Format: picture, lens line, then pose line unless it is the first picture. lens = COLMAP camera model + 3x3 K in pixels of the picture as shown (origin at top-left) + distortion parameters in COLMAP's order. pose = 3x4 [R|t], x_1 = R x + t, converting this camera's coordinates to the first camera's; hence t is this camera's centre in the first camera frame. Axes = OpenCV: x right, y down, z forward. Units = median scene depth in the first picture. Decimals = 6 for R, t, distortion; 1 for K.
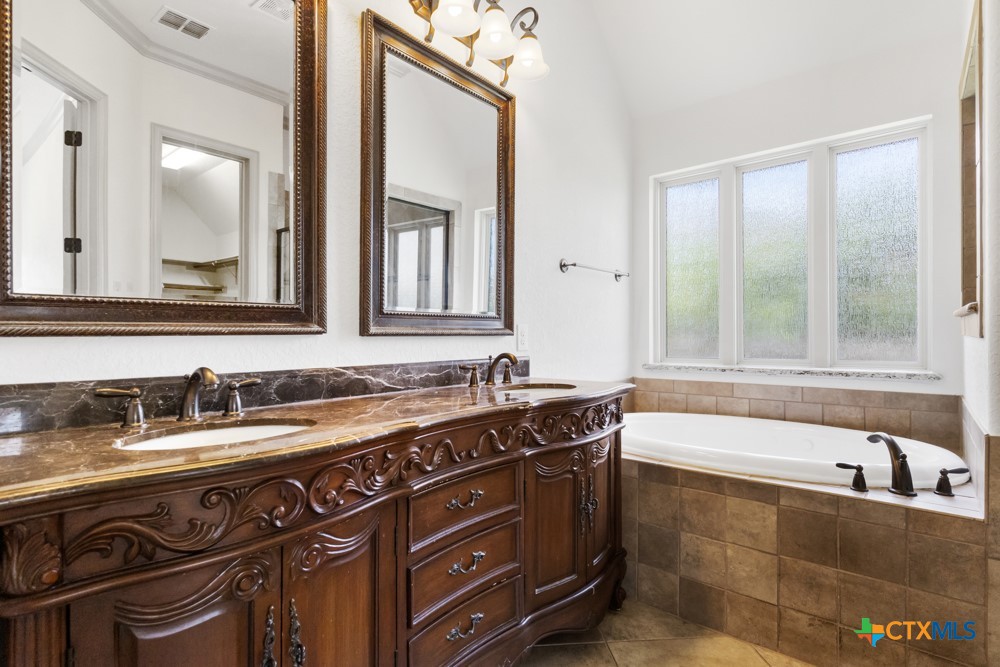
lens RADIAL K [[511.2, 0, 501.3], [0, 511.2, 331.4], [0, 0, 1]] dist [-0.001889, -0.000437]
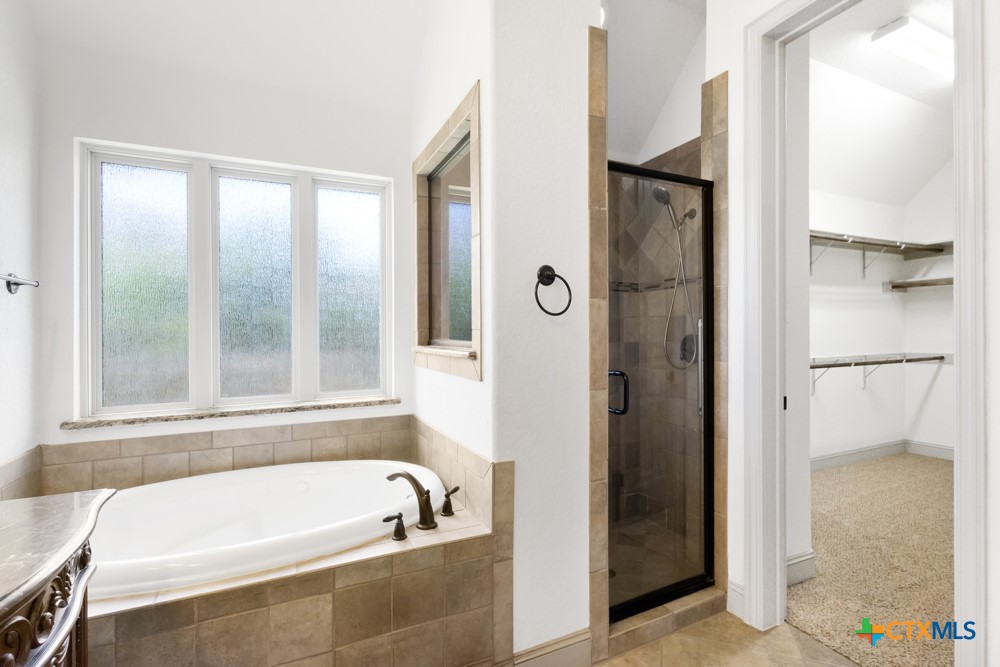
lens RADIAL K [[466.6, 0, 497.4], [0, 466.6, 335.1], [0, 0, 1]] dist [0.002300, 0.000744]
pose [[0.422069, -0.000193, 0.906564, -0.033073], [-0.003264, 0.999993, 0.001732, -0.062072], [-0.906558, -0.003690, 0.422066, 0.308866]]
